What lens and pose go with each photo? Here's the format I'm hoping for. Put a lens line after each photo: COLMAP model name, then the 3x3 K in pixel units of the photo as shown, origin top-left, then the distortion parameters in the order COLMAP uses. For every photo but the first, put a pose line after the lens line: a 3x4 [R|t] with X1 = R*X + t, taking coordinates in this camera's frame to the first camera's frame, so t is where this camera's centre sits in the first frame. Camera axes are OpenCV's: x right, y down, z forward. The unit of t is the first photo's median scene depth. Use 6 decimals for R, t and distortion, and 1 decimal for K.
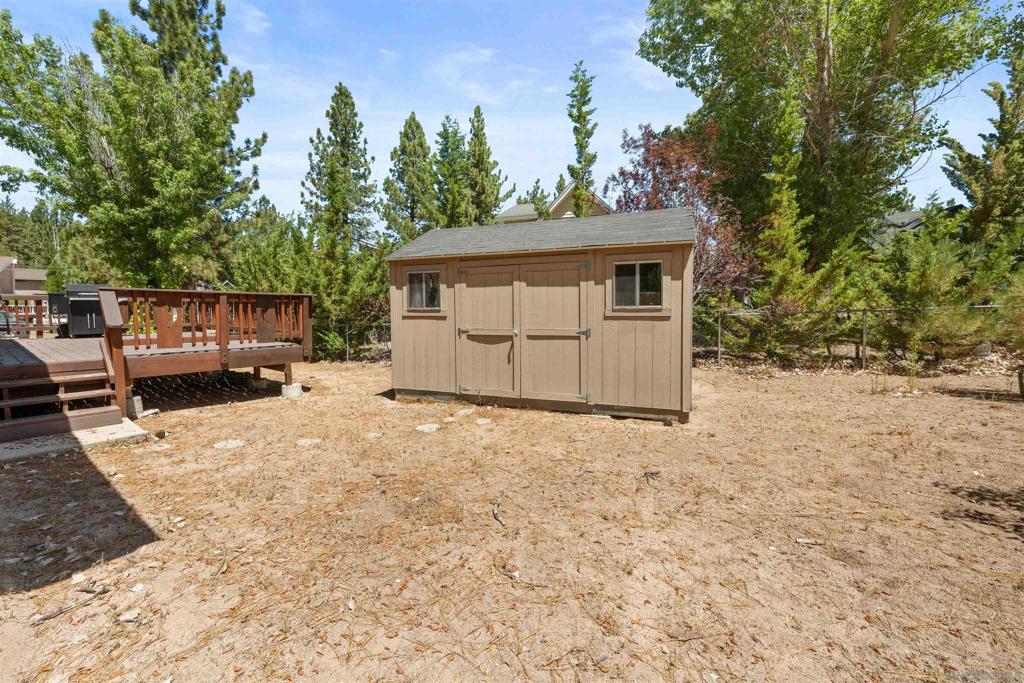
lens RADIAL K [[408.4, 0, 508.8], [0, 408.4, 332.5], [0, 0, 1]] dist [-0.001175, -0.000508]
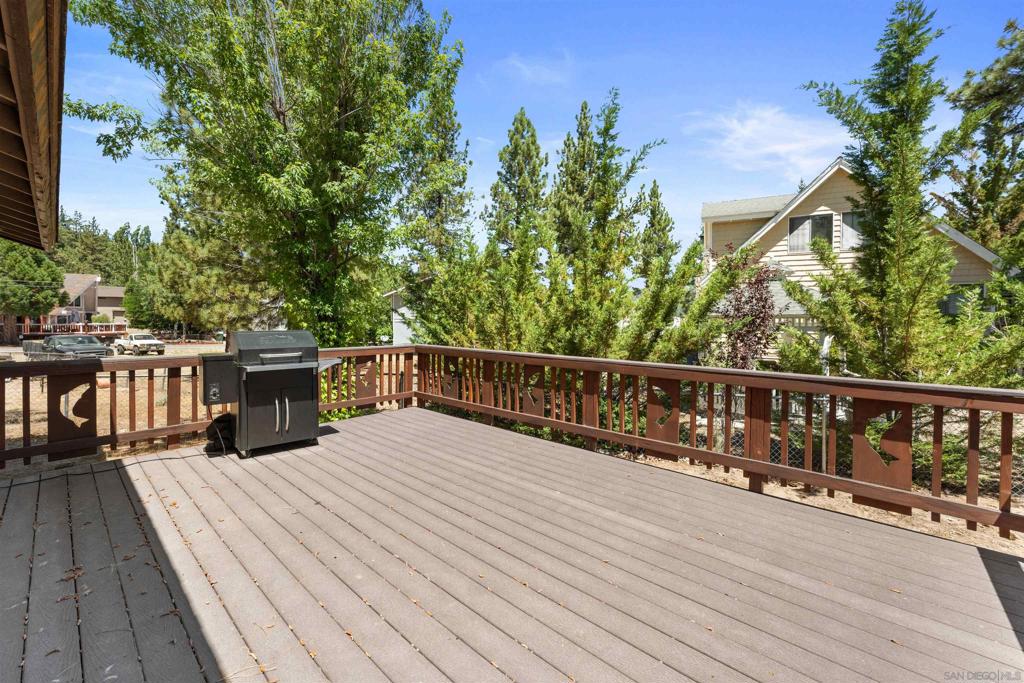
lens RADIAL K [[408.4, 0, 512.7], [0, 408.4, 335.8], [0, 0, 1]] dist [-0.001175, -0.000508]
pose [[0.996568, 0.007072, -0.082477, -0.316864], [-0.009475, 0.999541, -0.028781, -0.044811], [0.082236, 0.029464, 0.996177, 0.246892]]
